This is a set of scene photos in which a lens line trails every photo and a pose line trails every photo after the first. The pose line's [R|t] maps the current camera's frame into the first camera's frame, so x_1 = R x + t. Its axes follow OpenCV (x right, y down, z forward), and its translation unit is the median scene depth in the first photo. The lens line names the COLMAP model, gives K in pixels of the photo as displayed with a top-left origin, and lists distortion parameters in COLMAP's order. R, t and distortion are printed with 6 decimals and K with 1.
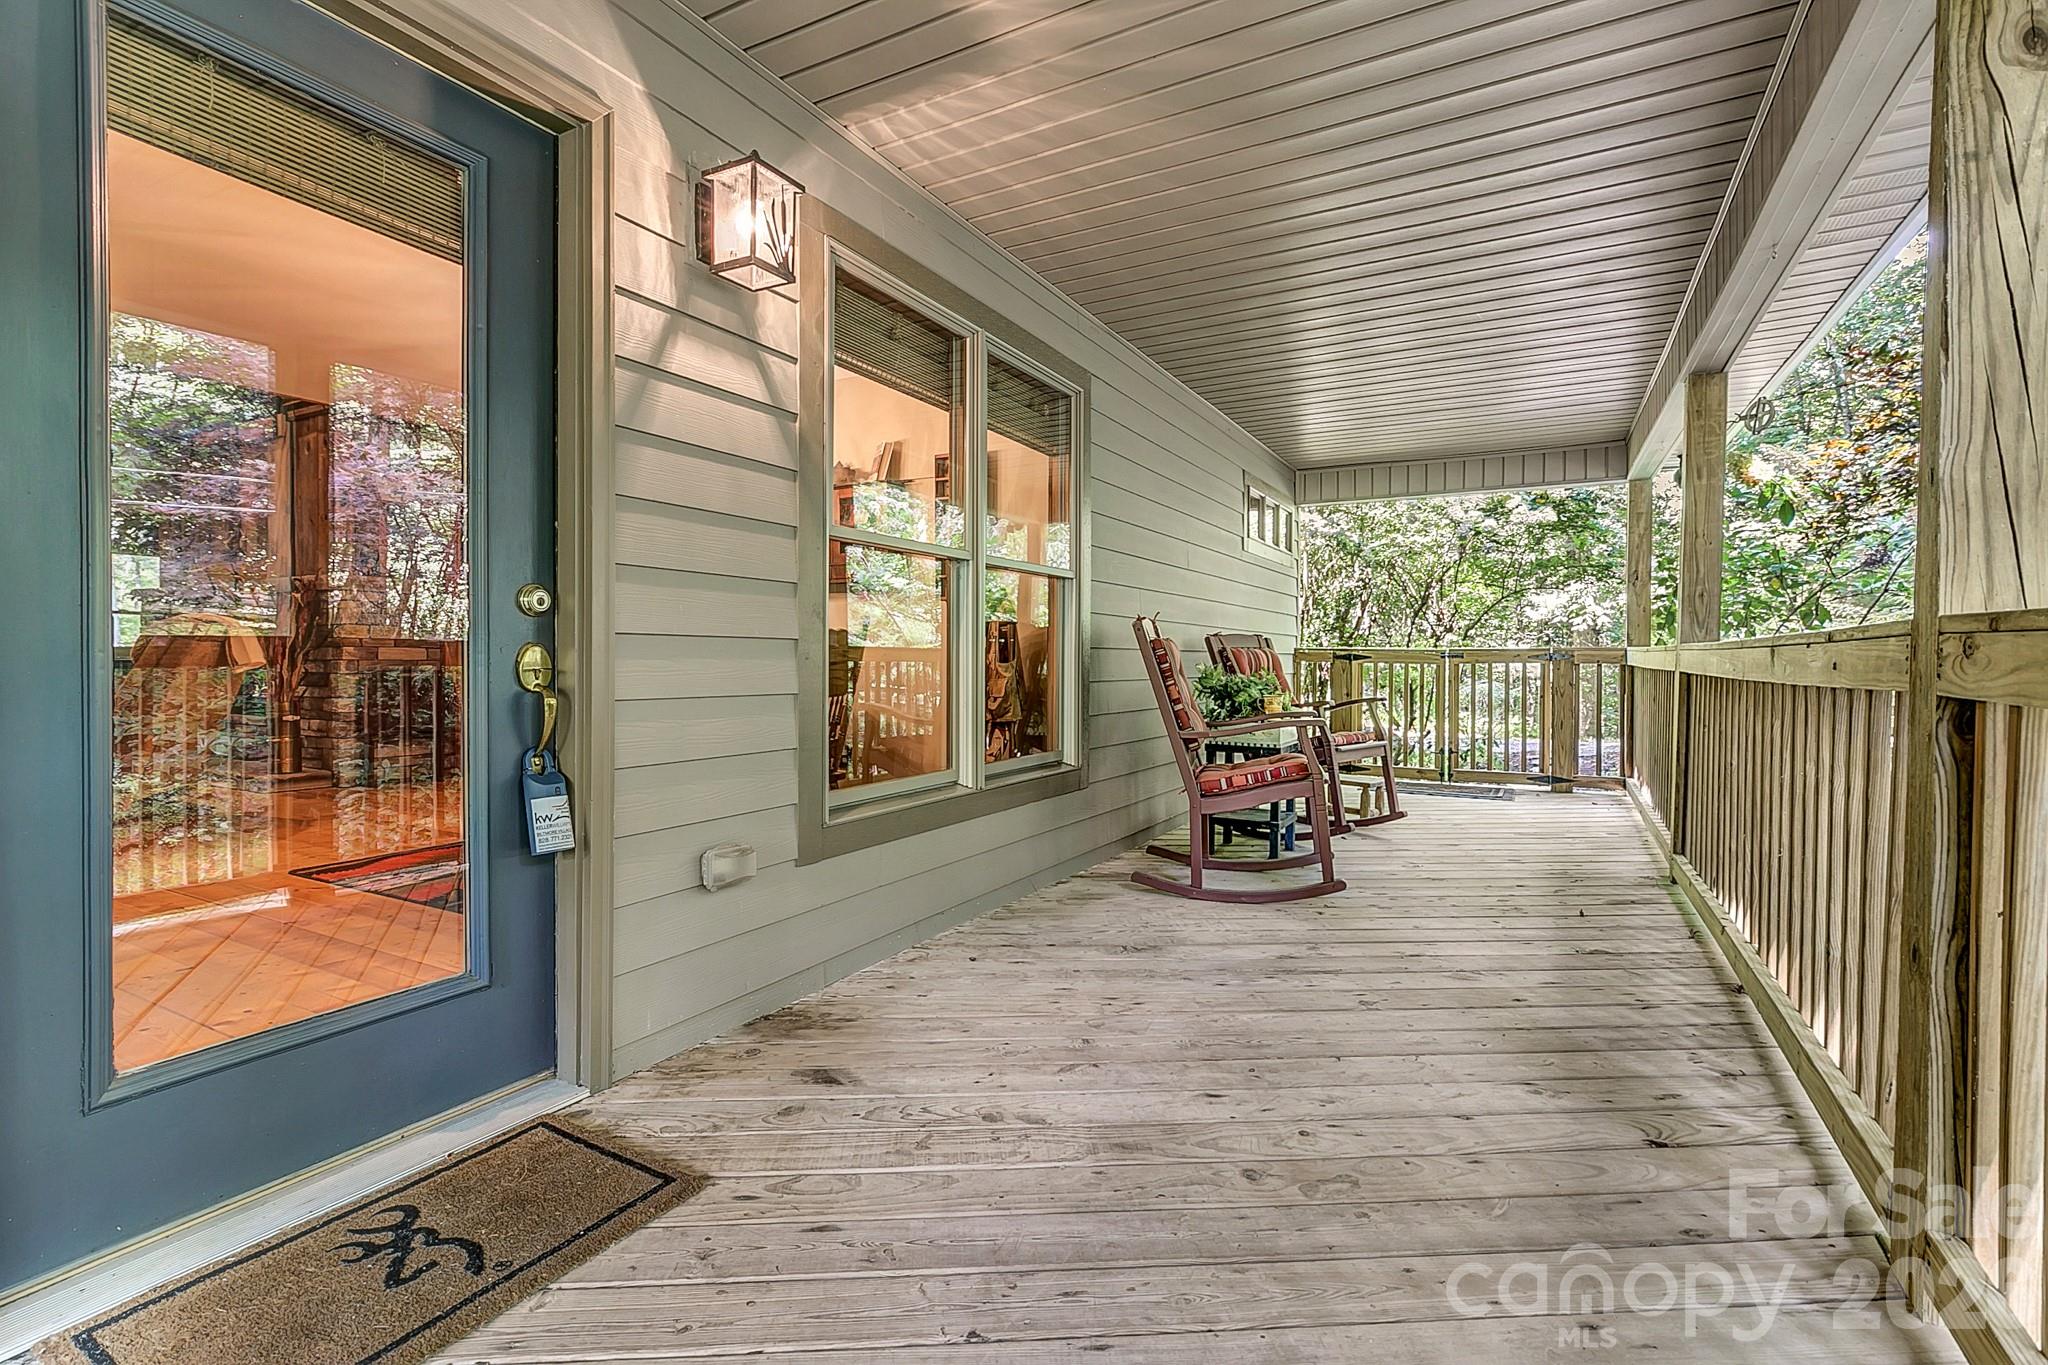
lens RADIAL K [[936.3, 0, 1022.6], [0, 936.3, 671.2], [0, 0, 1]] dist [-0.000059, 0.000162]
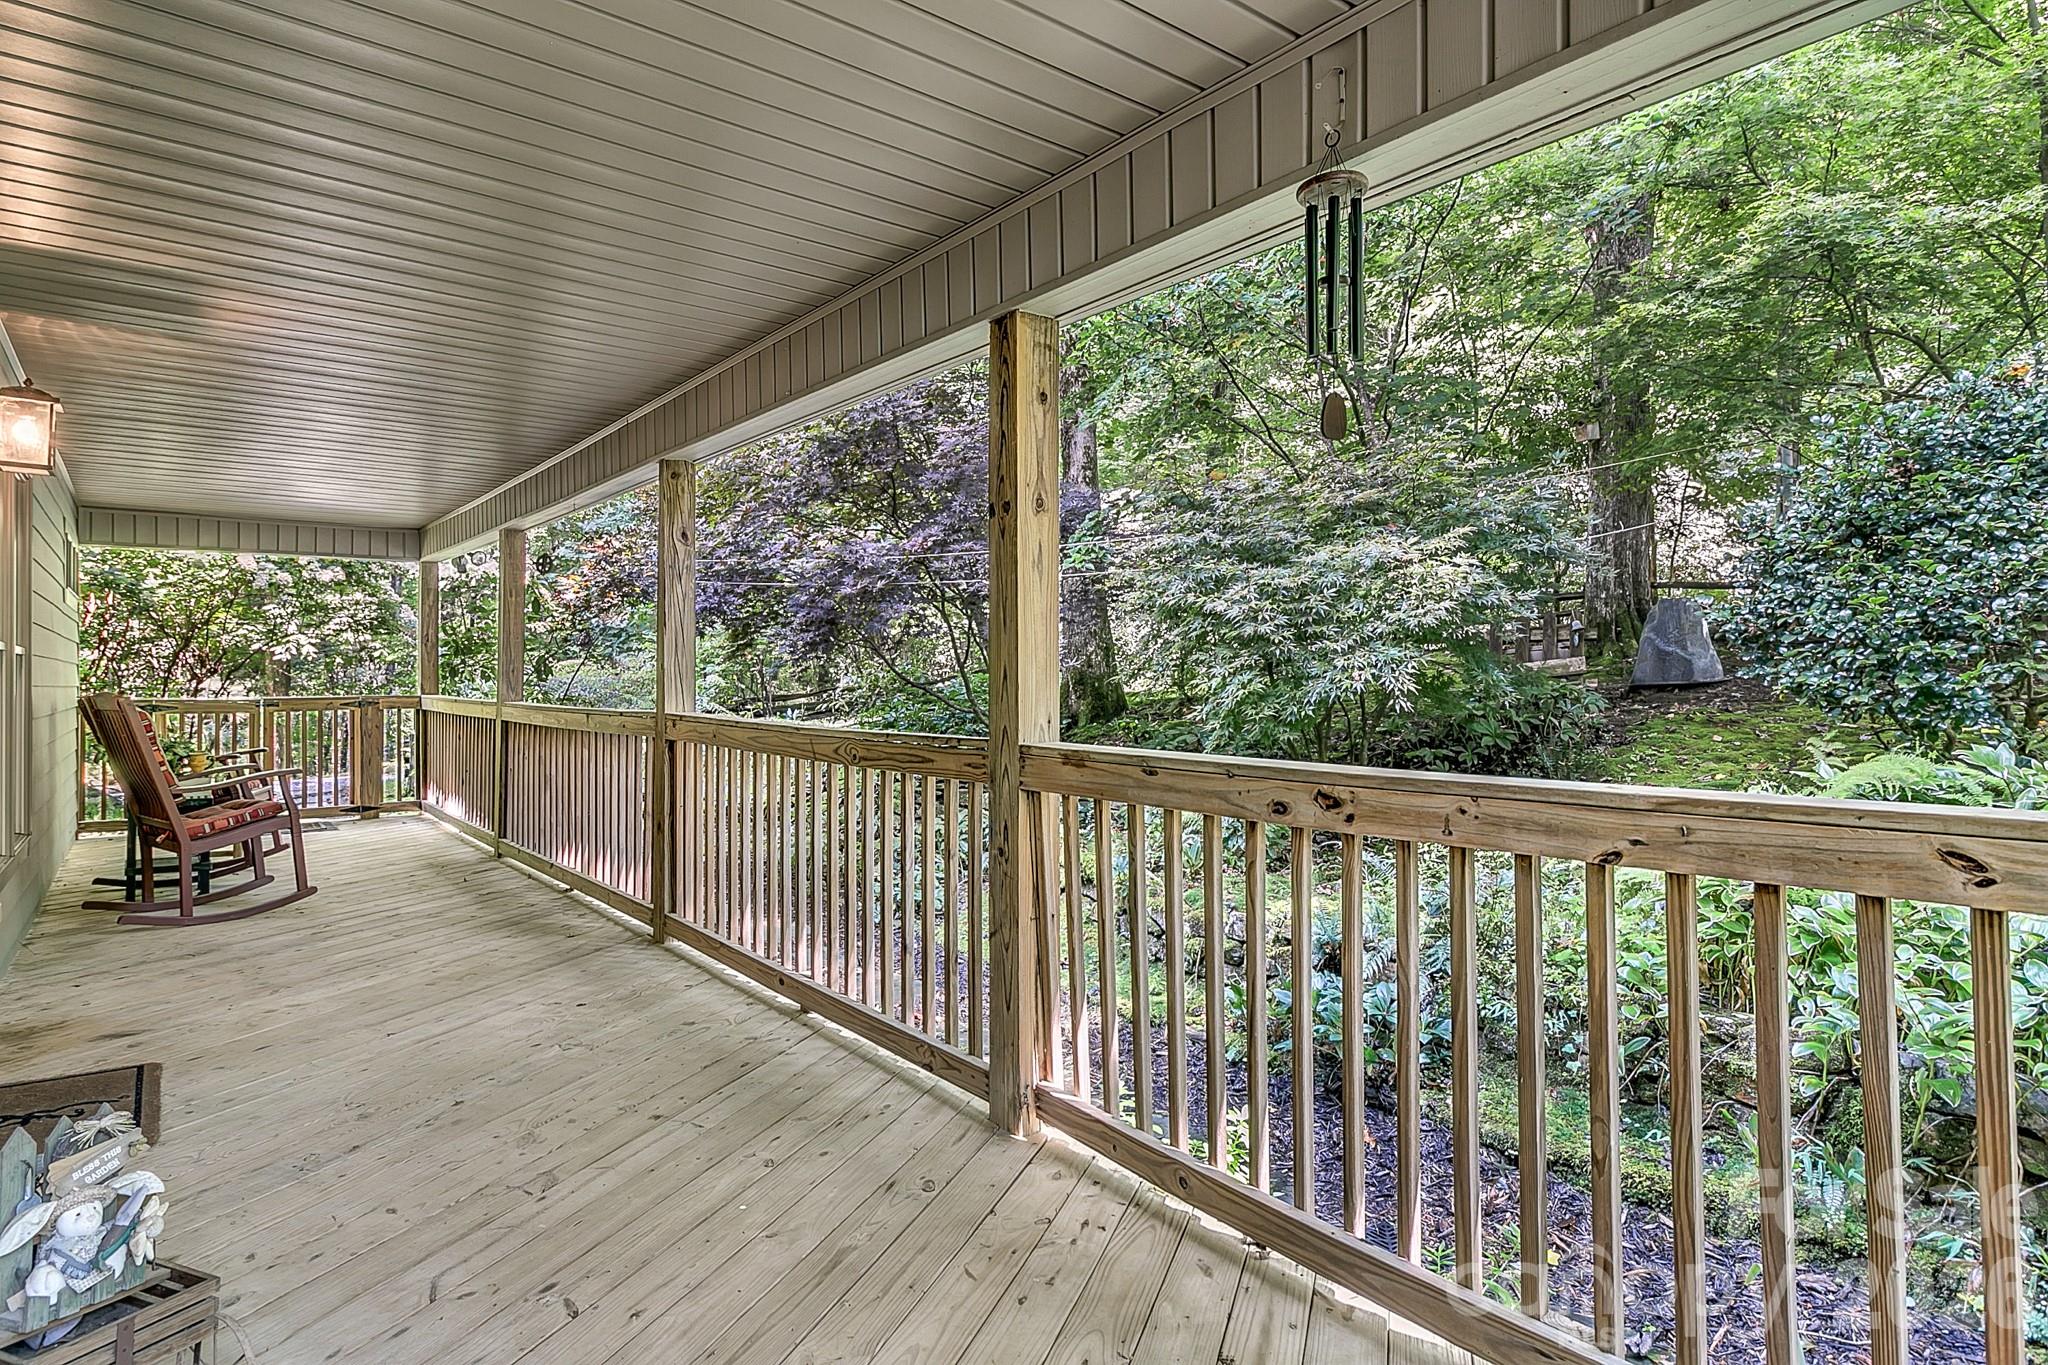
lens RADIAL K [[1117.5, 0, 1024.1], [0, 1117.5, 673.8], [0, 0, 1]] dist [0.000931, 0.000237]
pose [[0.392487, -0.002209, 0.919755, -0.585827], [0.019298, 0.999797, -0.005834, -0.043231], [-0.919555, 0.020039, 0.392450, -0.462852]]
